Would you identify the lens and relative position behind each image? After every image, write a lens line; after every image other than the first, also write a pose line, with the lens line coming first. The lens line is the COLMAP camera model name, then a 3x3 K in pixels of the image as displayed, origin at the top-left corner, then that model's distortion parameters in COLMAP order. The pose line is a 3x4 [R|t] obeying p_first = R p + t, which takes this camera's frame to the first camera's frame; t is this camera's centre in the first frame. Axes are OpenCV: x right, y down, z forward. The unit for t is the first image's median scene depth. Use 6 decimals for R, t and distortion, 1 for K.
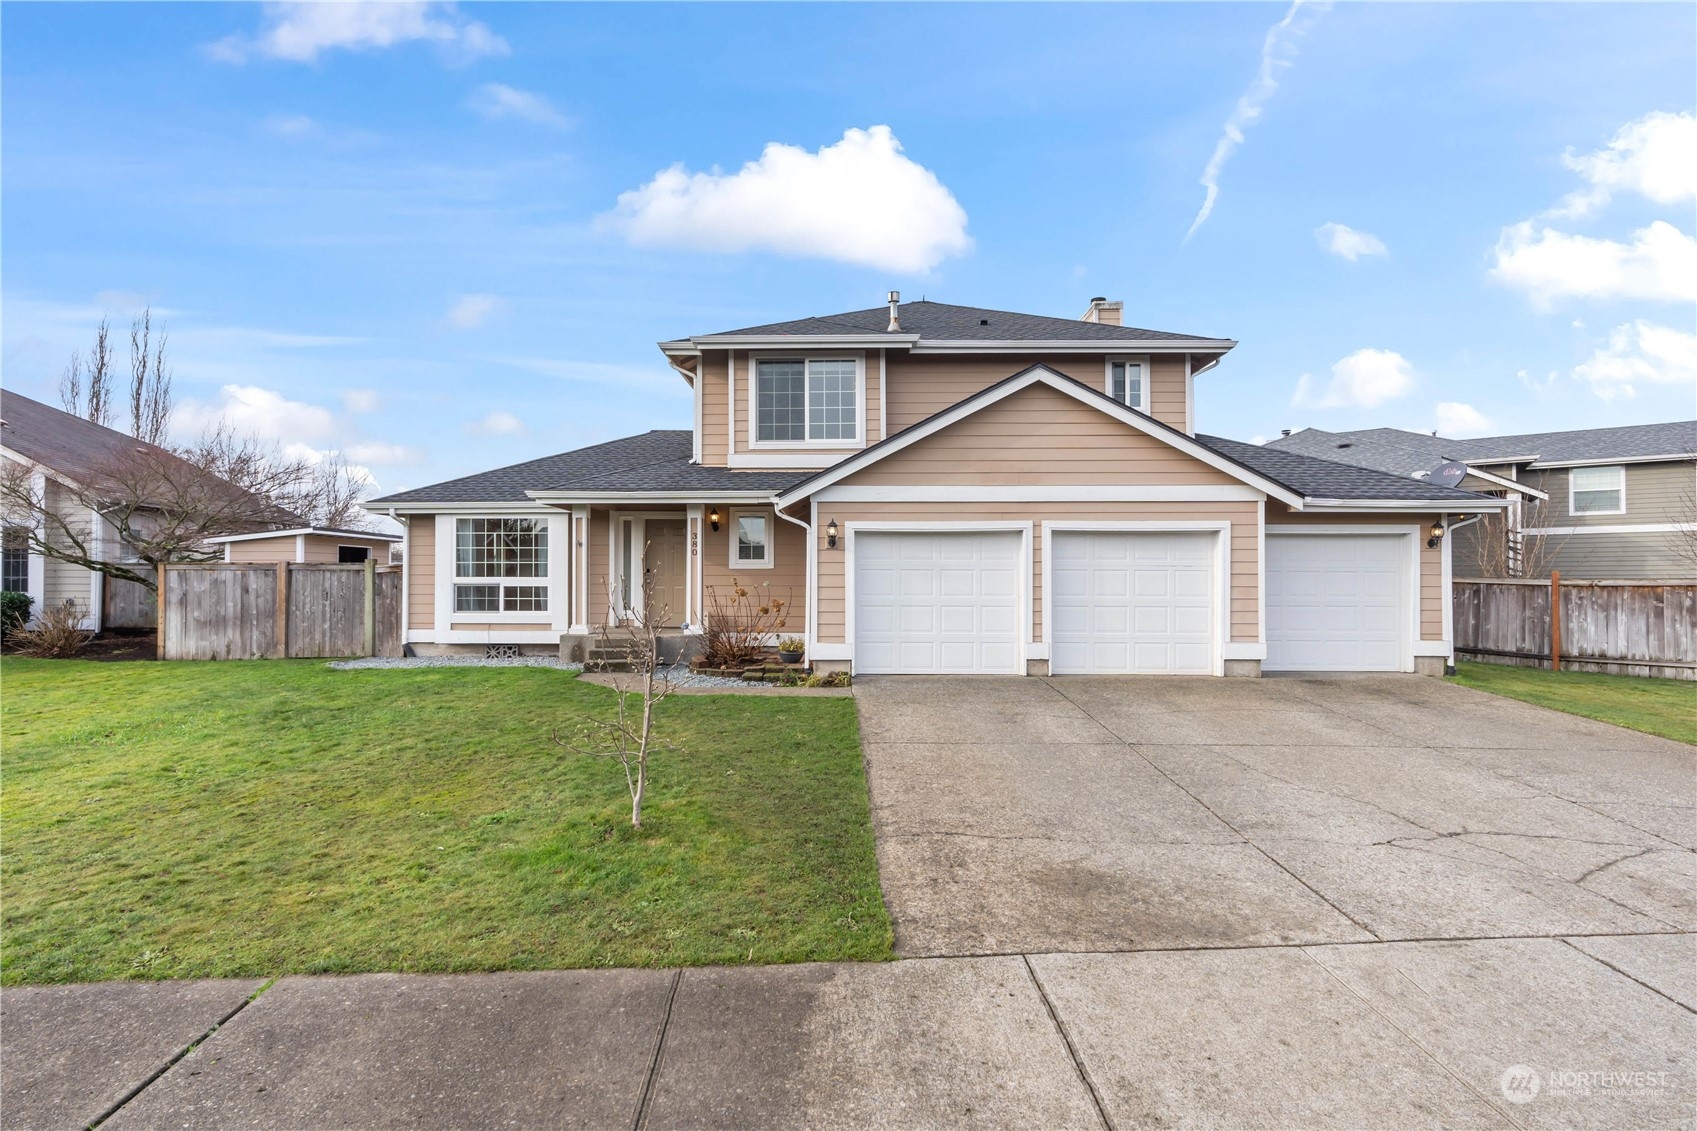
lens RADIAL K [[792.7, 0, 848.5], [0, 792.7, 565.5], [0, 0, 1]] dist [0.001902, 0.000049]
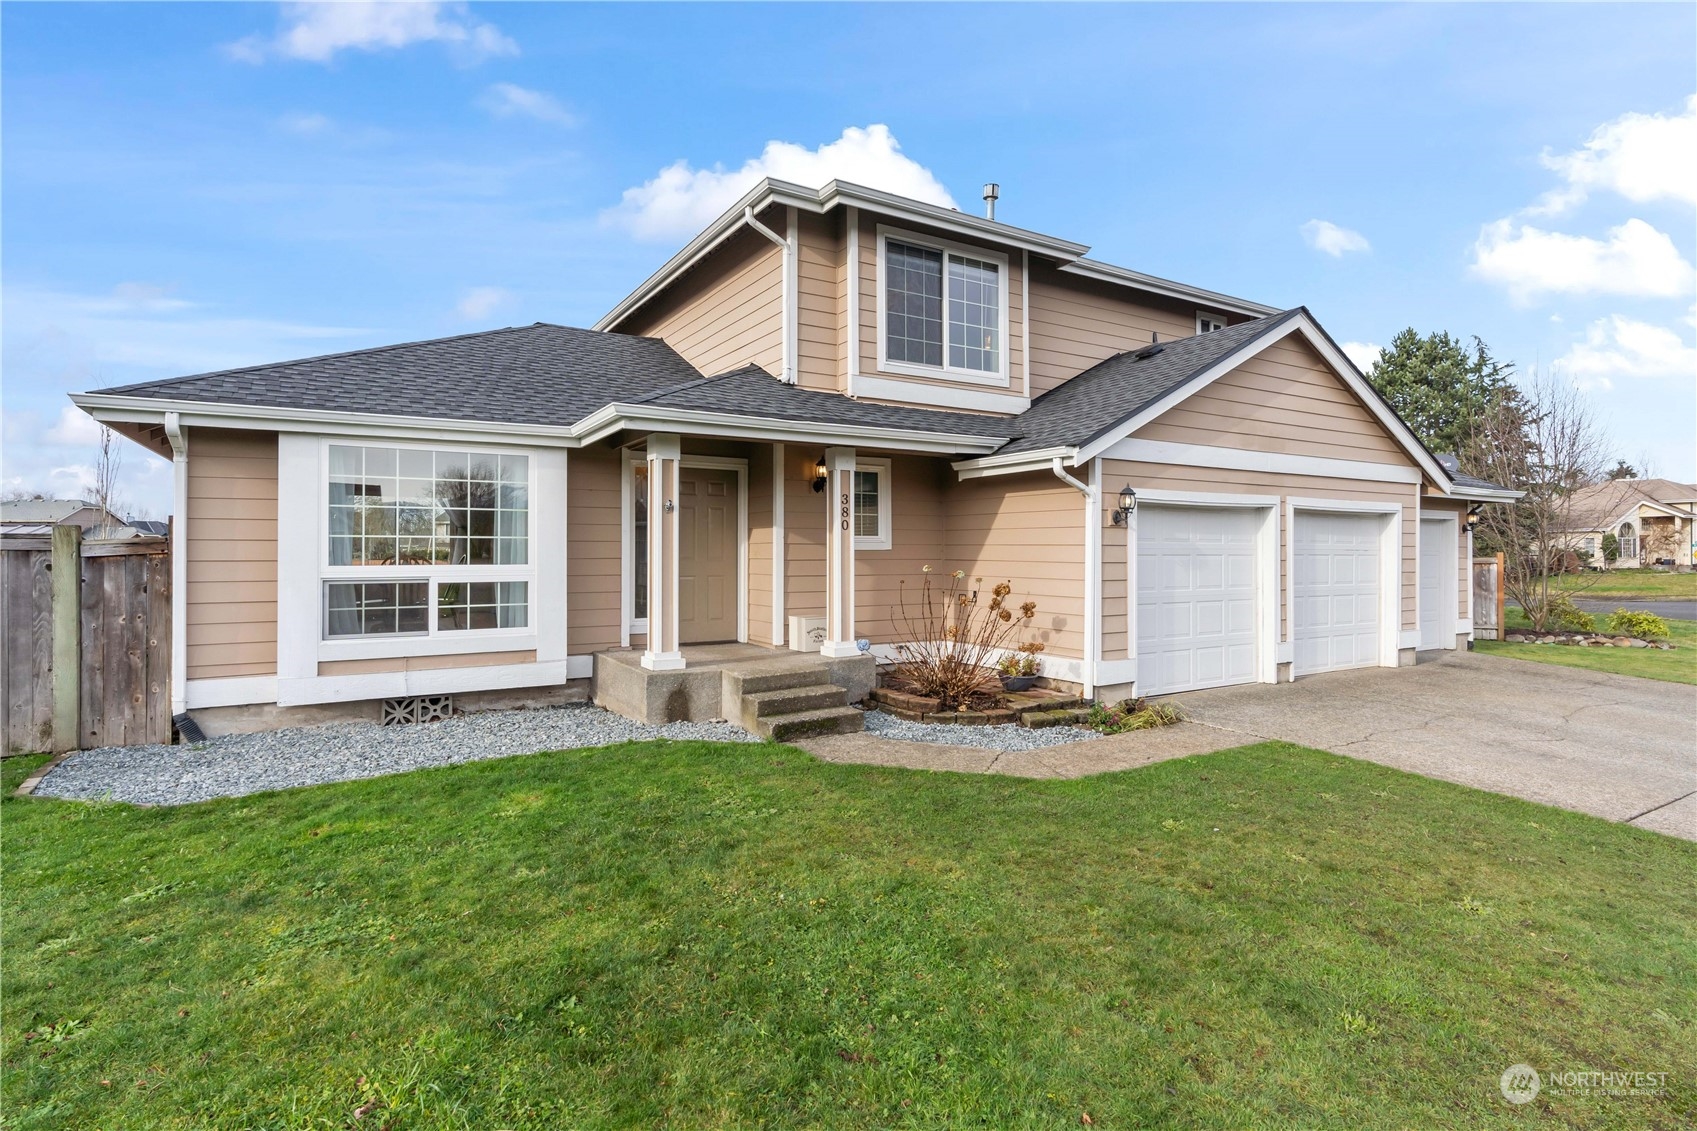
lens RADIAL K [[845.5, 0, 841.7], [0, 845.5, 531.6], [0, 0, 1]] dist [0.000114, 0.000469]
pose [[0.847476, 0.012372, 0.530690, -0.504726], [-0.011990, 0.999919, -0.004165, -0.007959], [-0.530698, -0.002833, 0.847556, 0.396238]]
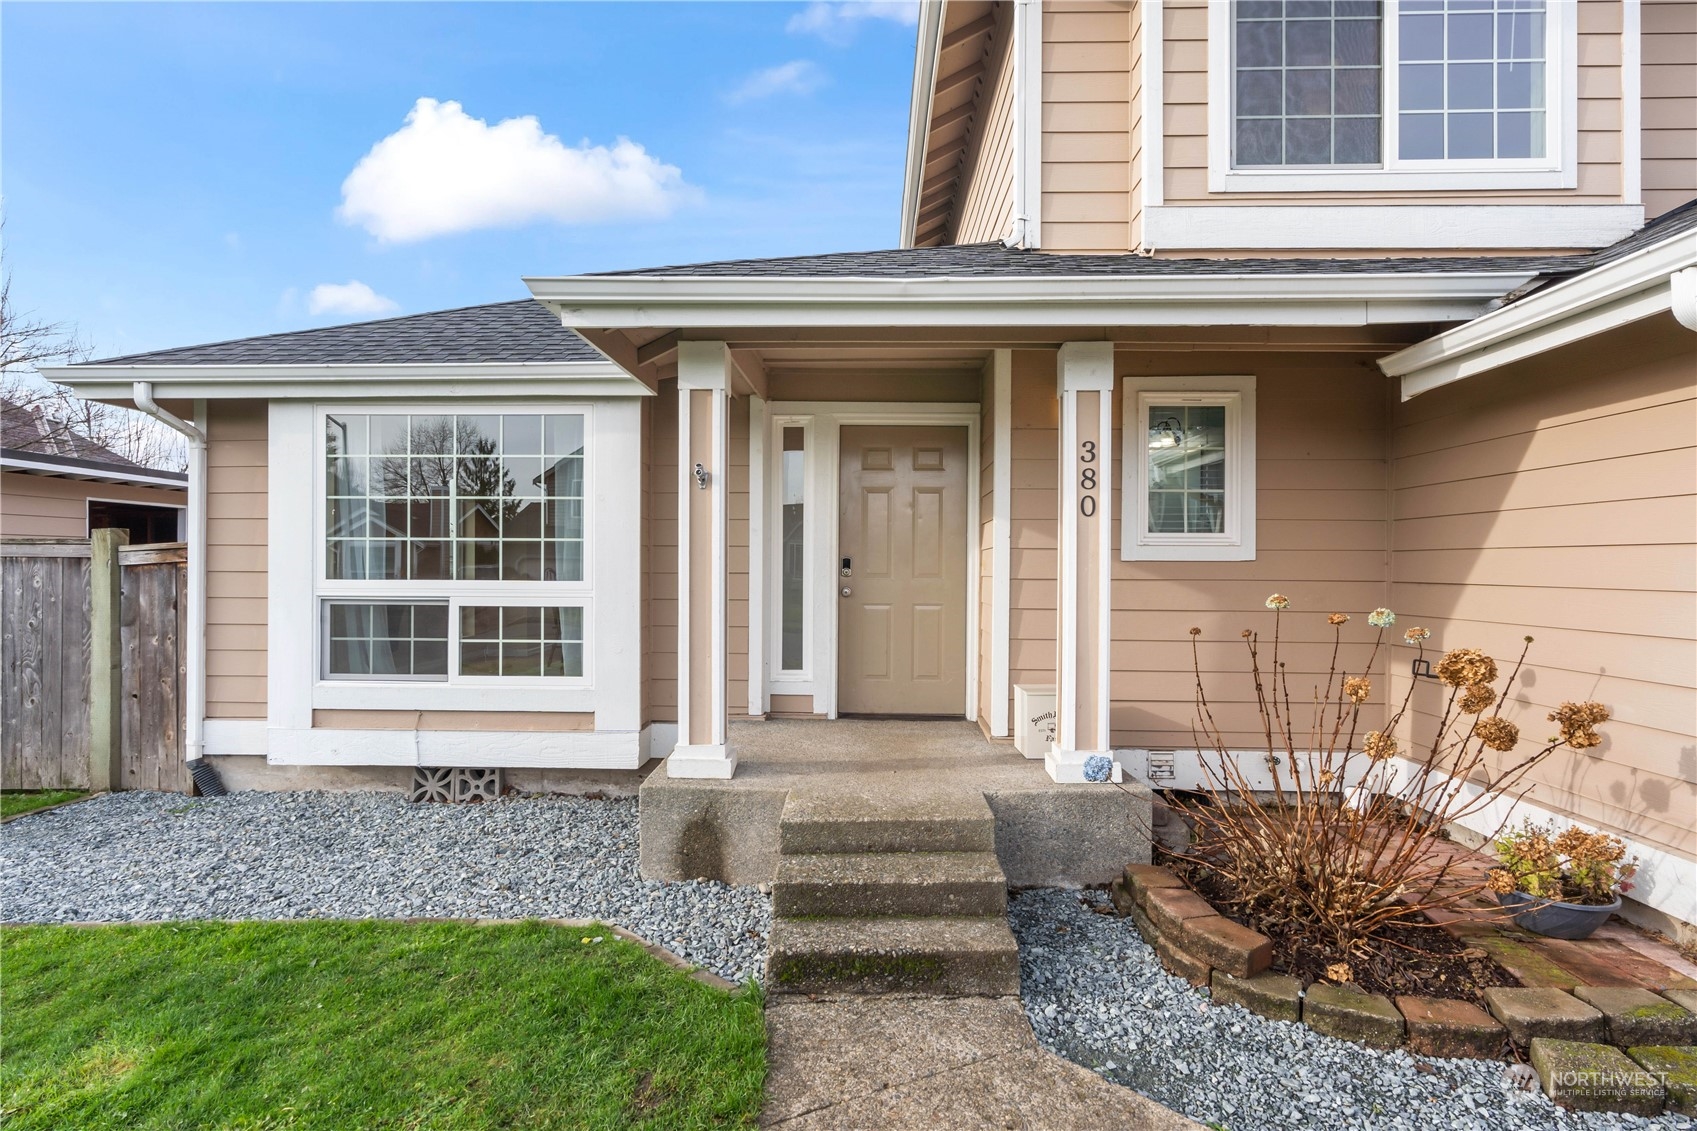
lens RADIAL K [[879.3, 0, 848.5], [0, 879.3, 565.5], [0, 0, 1]] dist [-0.002352, 0.000467]
pose [[0.999863, 0.005346, -0.015648, -0.255052], [-0.005076, 0.999838, 0.017247, 0.000417], [0.015738, -0.017165, 0.999729, 0.610348]]
